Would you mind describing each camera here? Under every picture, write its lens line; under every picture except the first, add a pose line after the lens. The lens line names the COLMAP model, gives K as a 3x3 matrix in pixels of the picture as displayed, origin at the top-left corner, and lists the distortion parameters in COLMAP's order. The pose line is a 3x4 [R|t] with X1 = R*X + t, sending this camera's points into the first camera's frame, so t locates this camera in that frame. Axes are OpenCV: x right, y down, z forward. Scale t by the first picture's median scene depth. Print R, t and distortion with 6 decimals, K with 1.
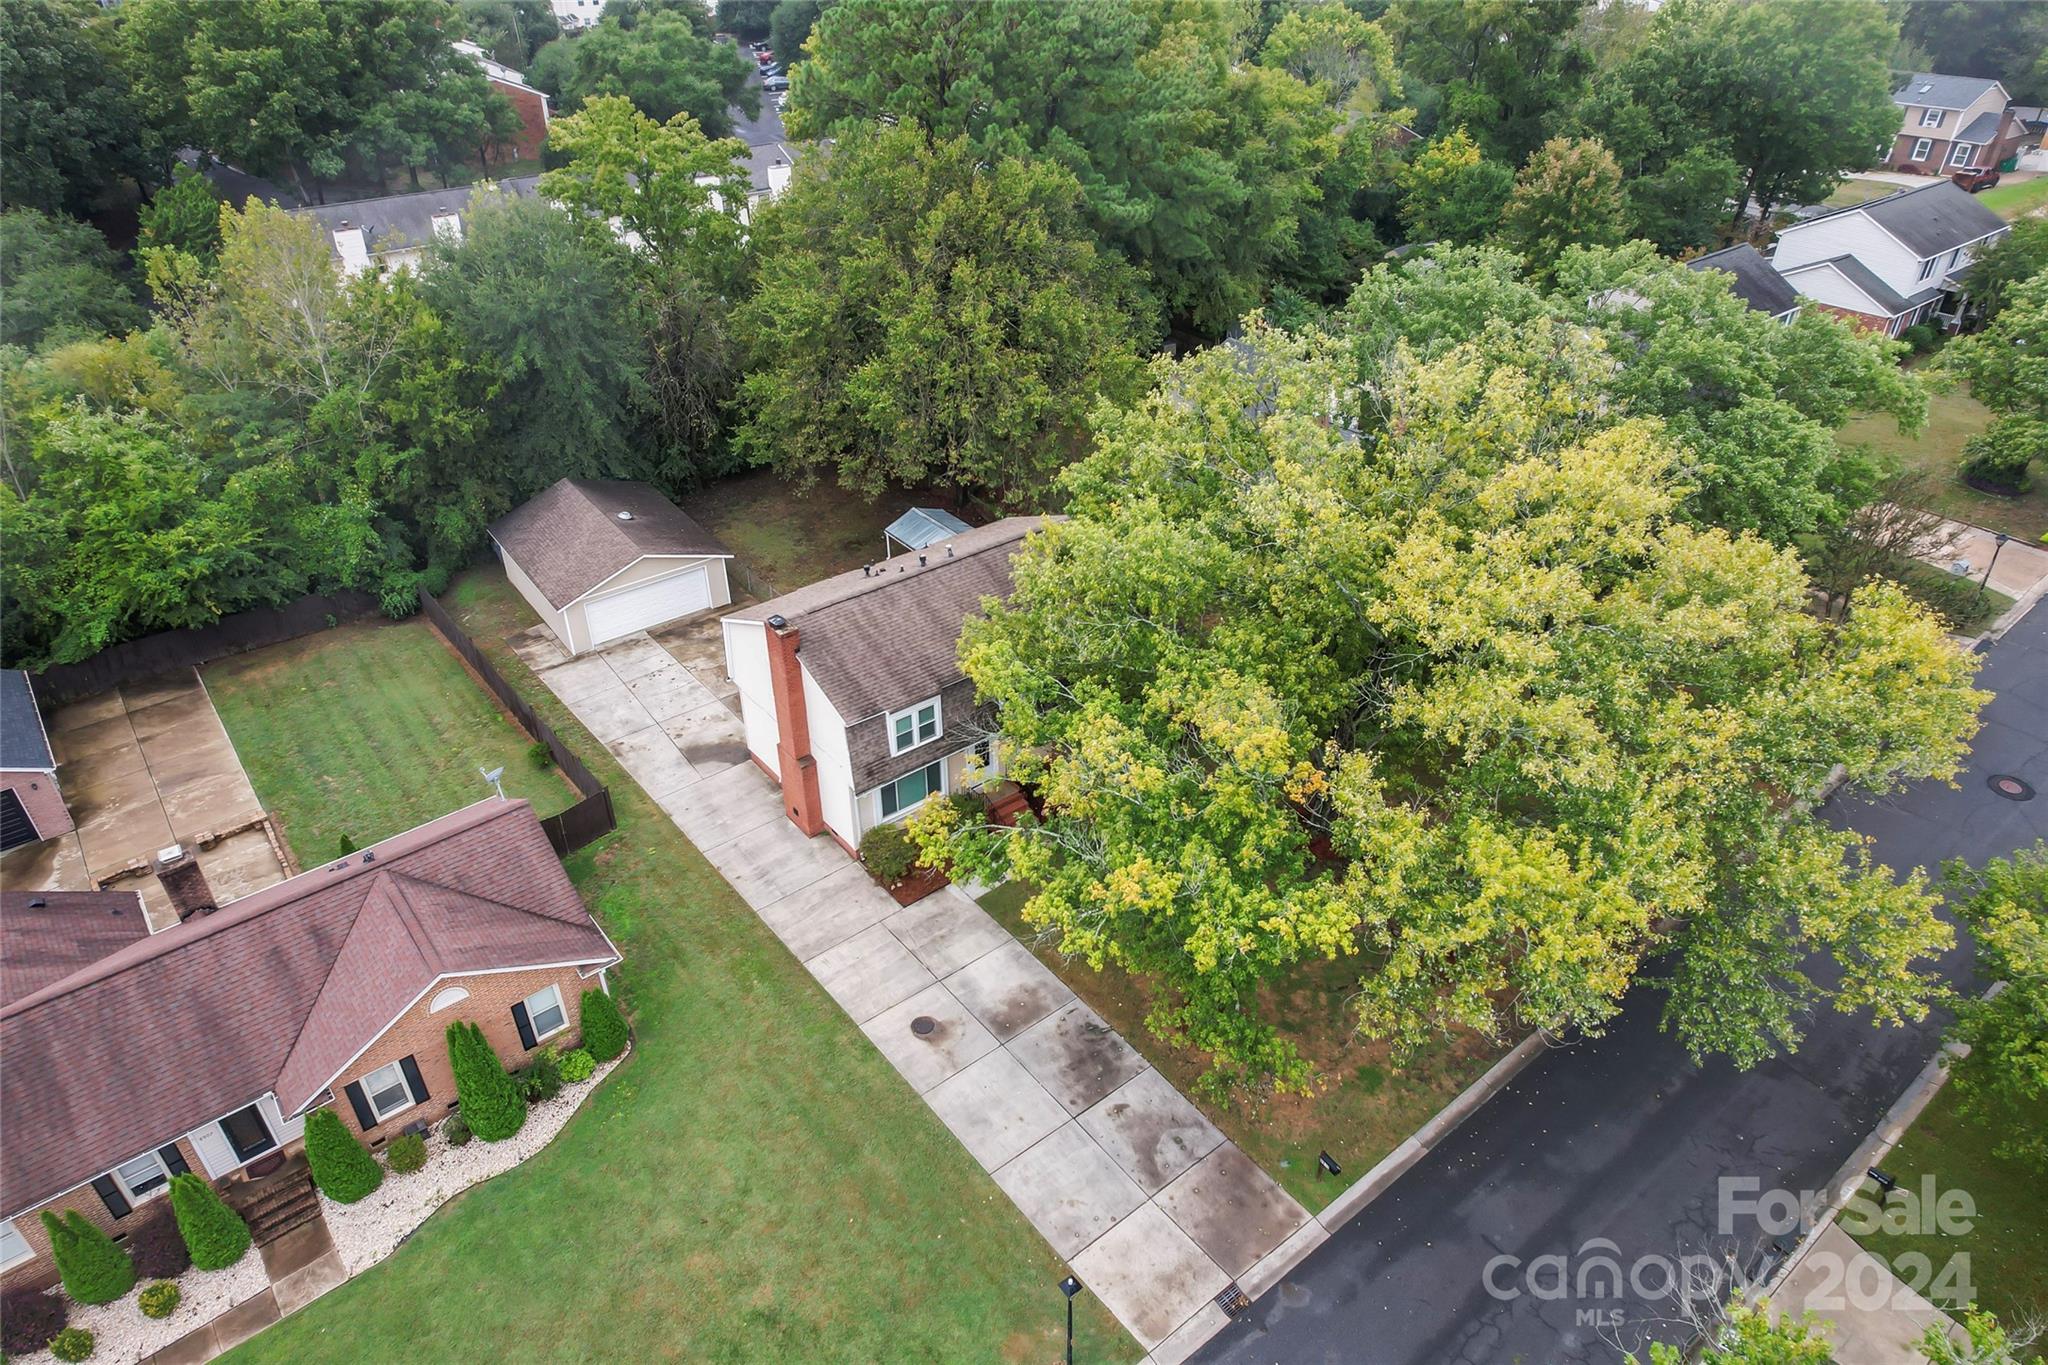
lens RADIAL K [[1301.1, 0, 1028.1], [0, 1301.1, 682.9], [0, 0, 1]] dist [0.005115, 0.003937]
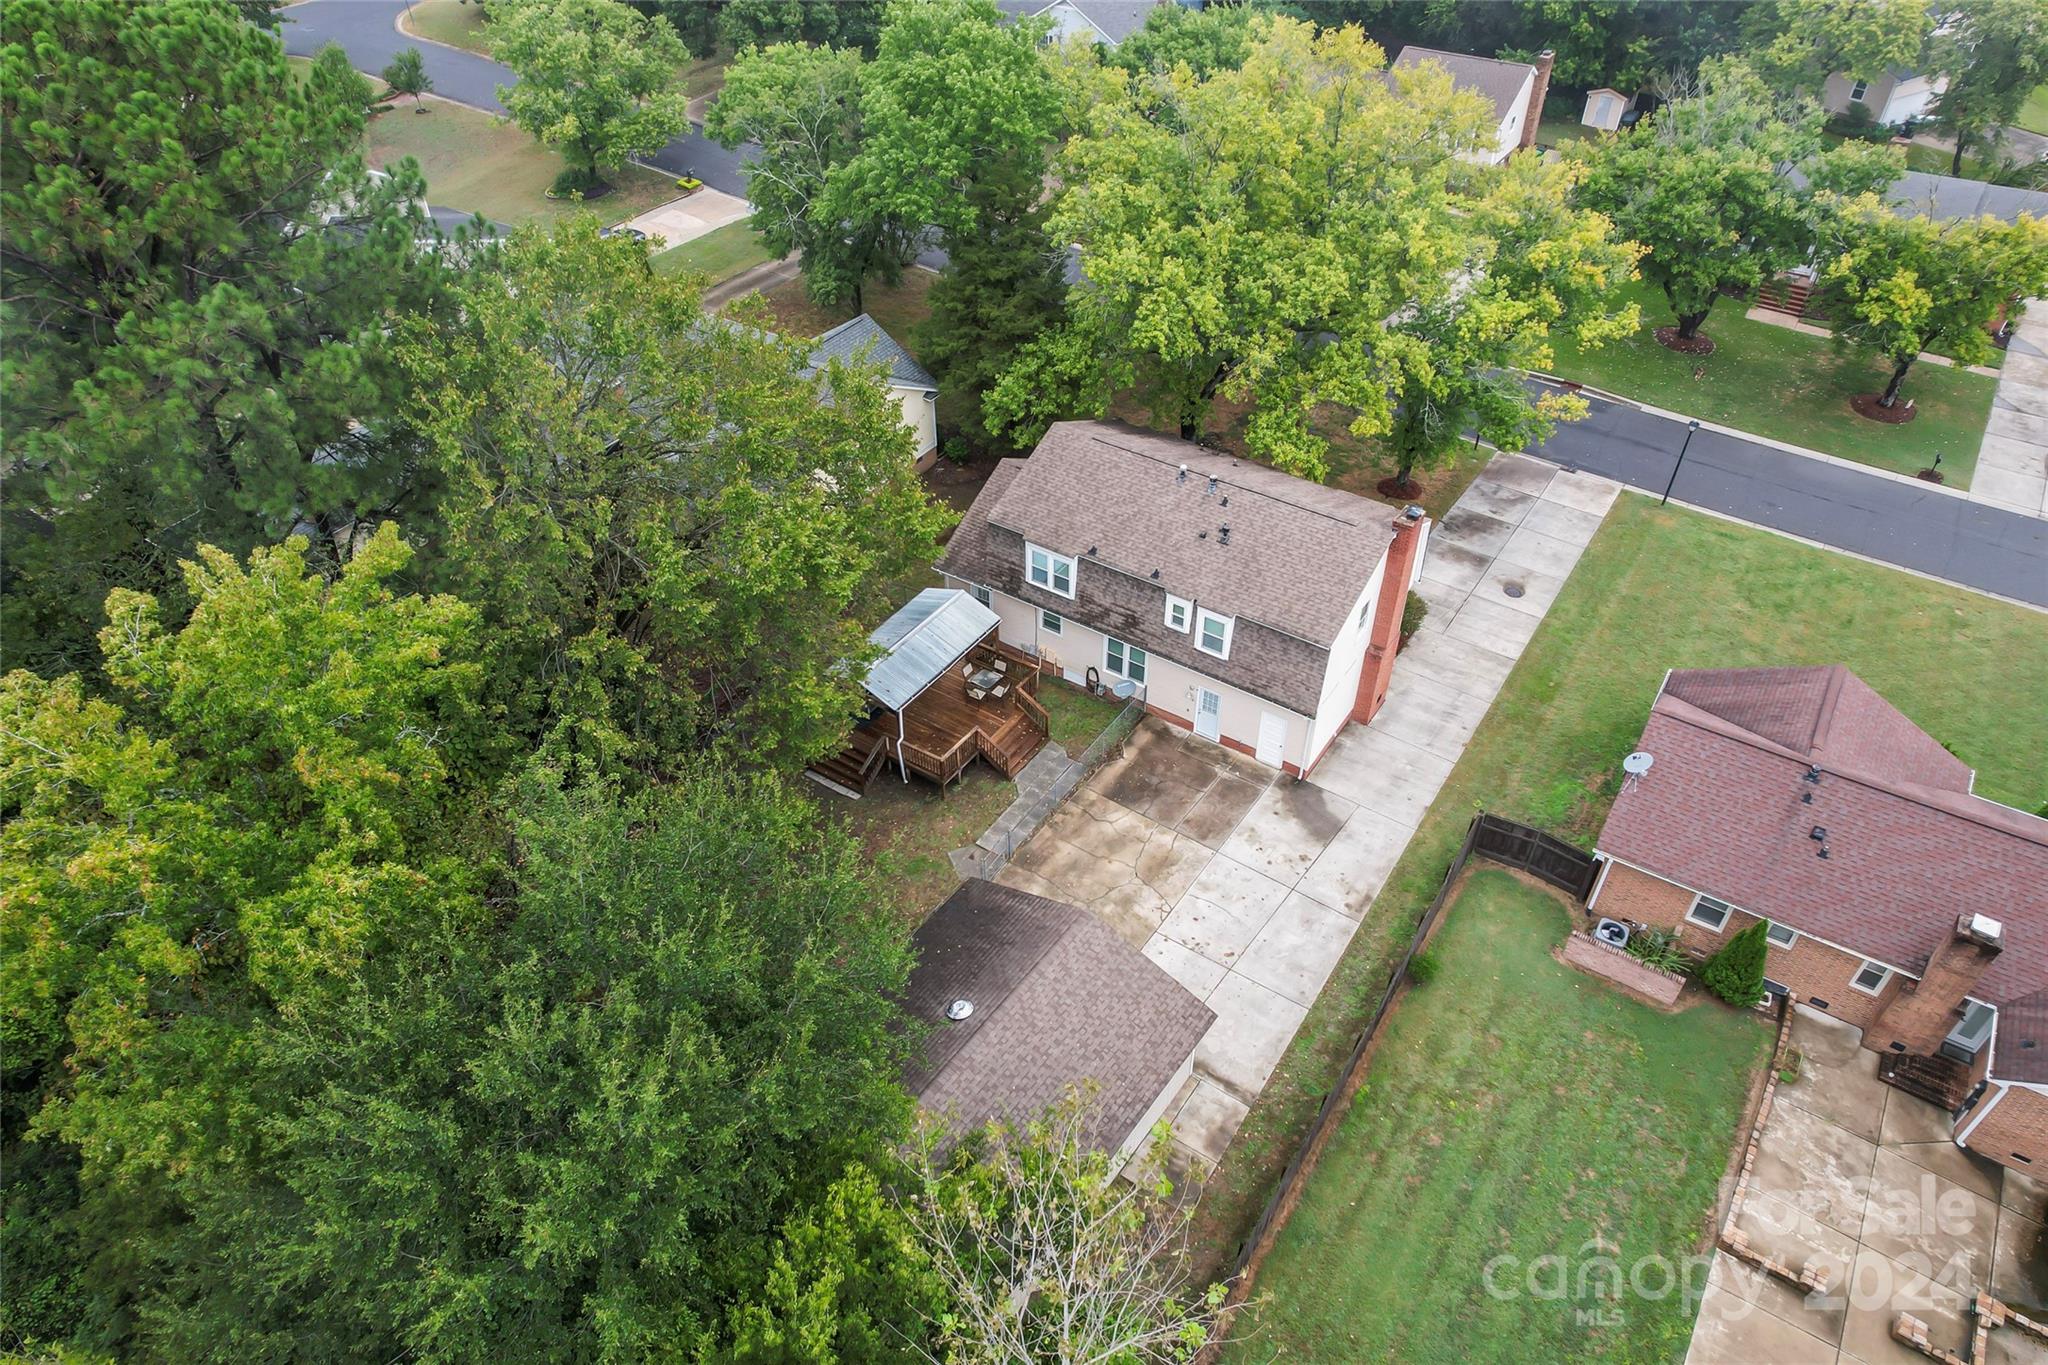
lens RADIAL K [[1301.1, 0, 1031.3], [0, 1301.1, 681.0], [0, 0, 1]] dist [0.005115, 0.003937]
pose [[-0.303927, -0.608988, 0.732640, -0.878982], [0.518298, 0.539561, 0.663506, -0.758810], [-0.799372, 0.581384, 0.151650, 1.130011]]
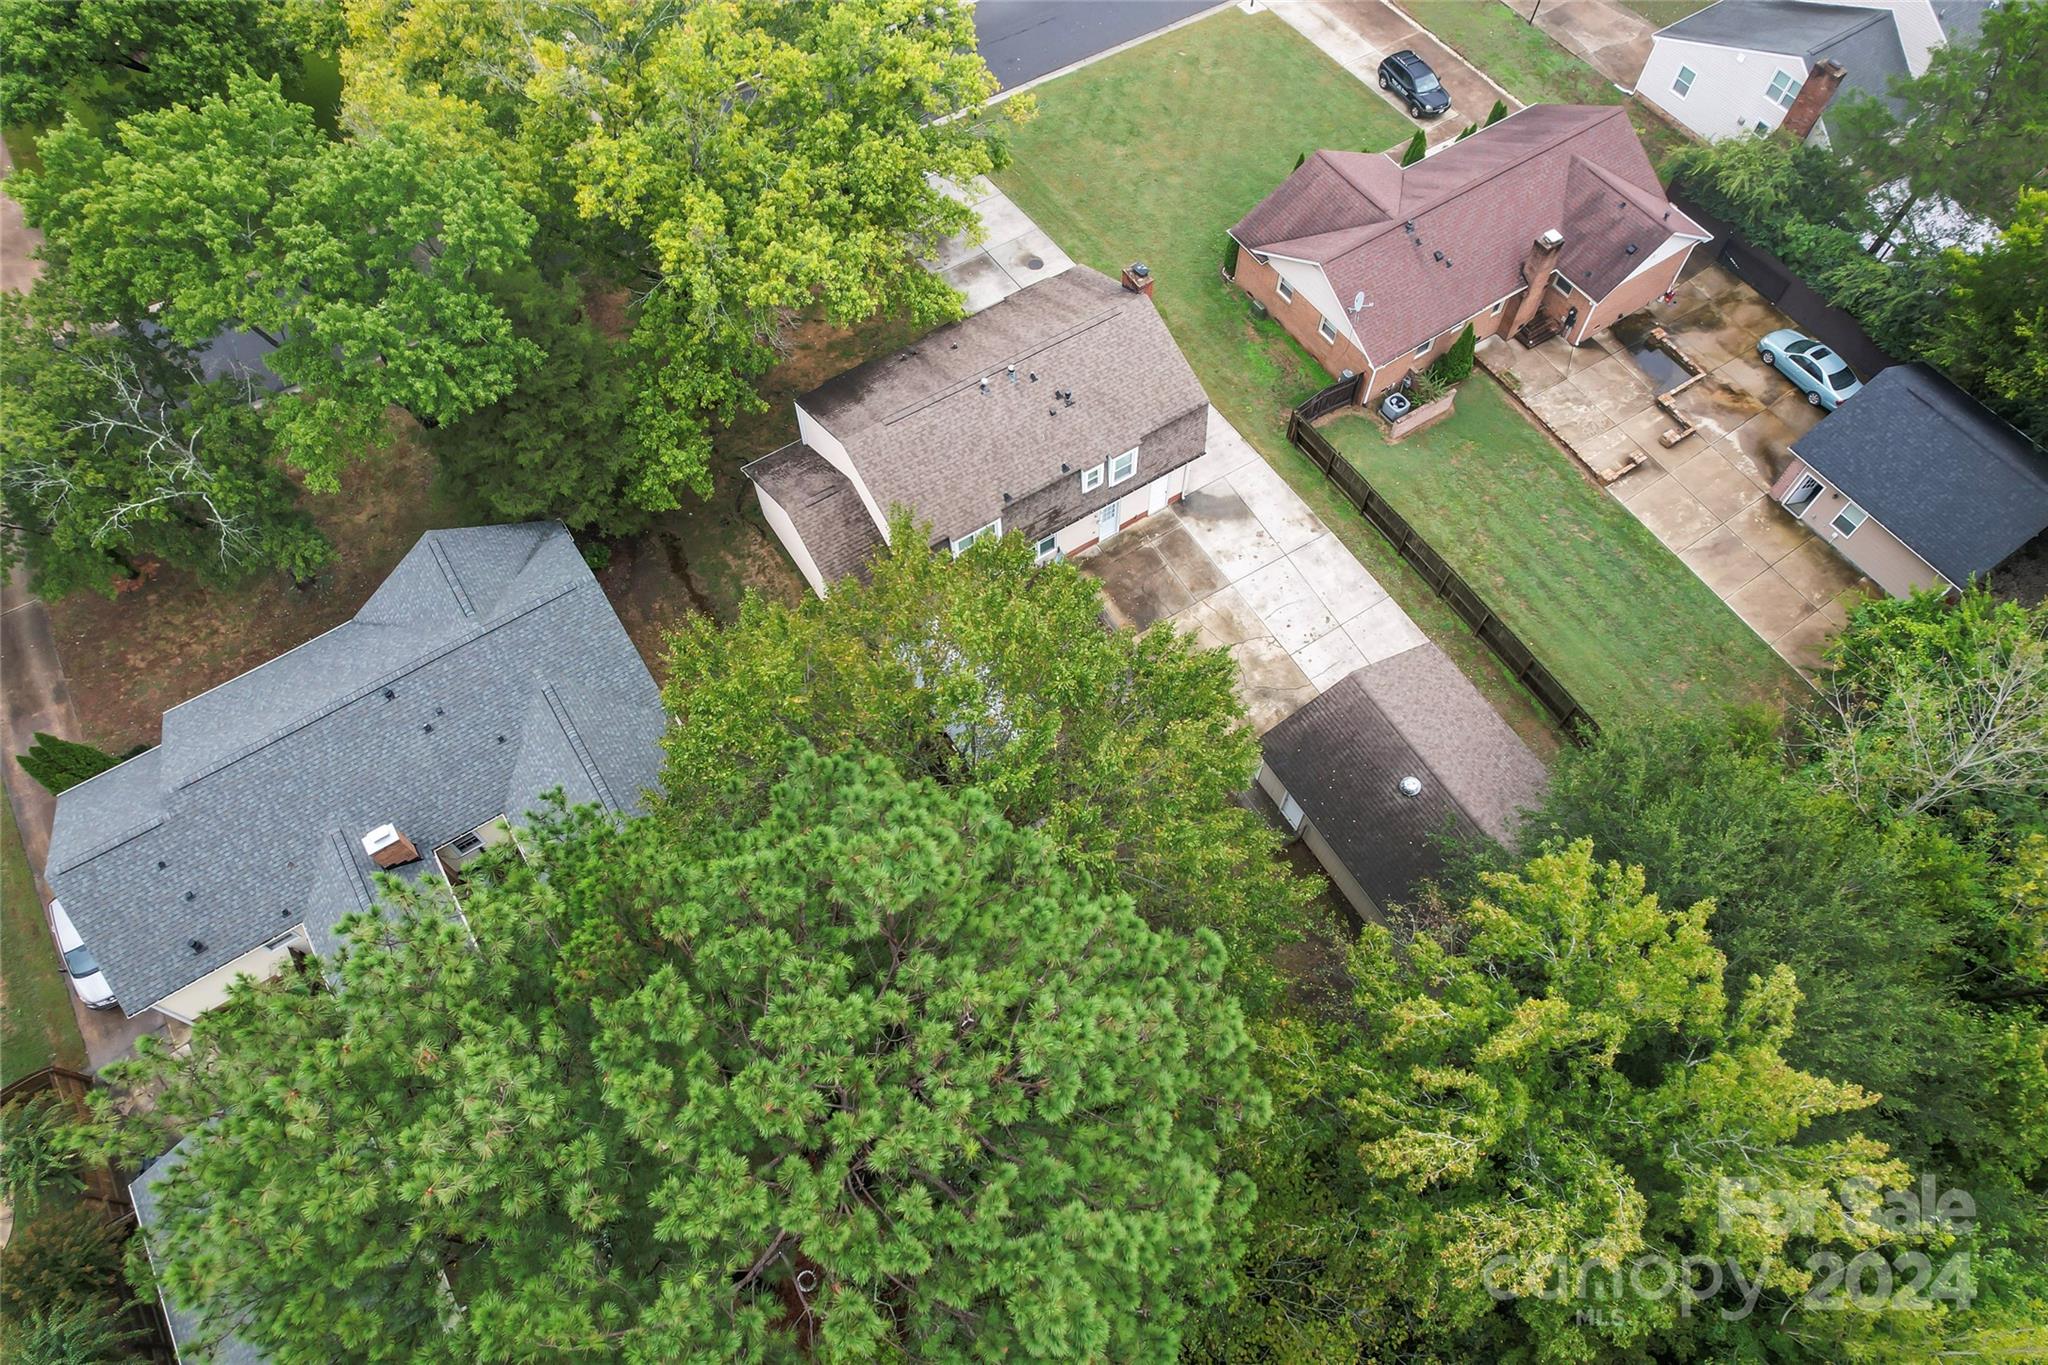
lens RADIAL K [[1301.1, 0, 1025.5], [0, 1301.1, 692.0], [0, 0, 1]] dist [0.005115, 0.003937]
pose [[-0.993982, -0.079268, 0.075600, -0.205117], [0.080629, -0.062280, 0.994797, -1.188887], [-0.074148, 0.994906, 0.068297, 1.270258]]
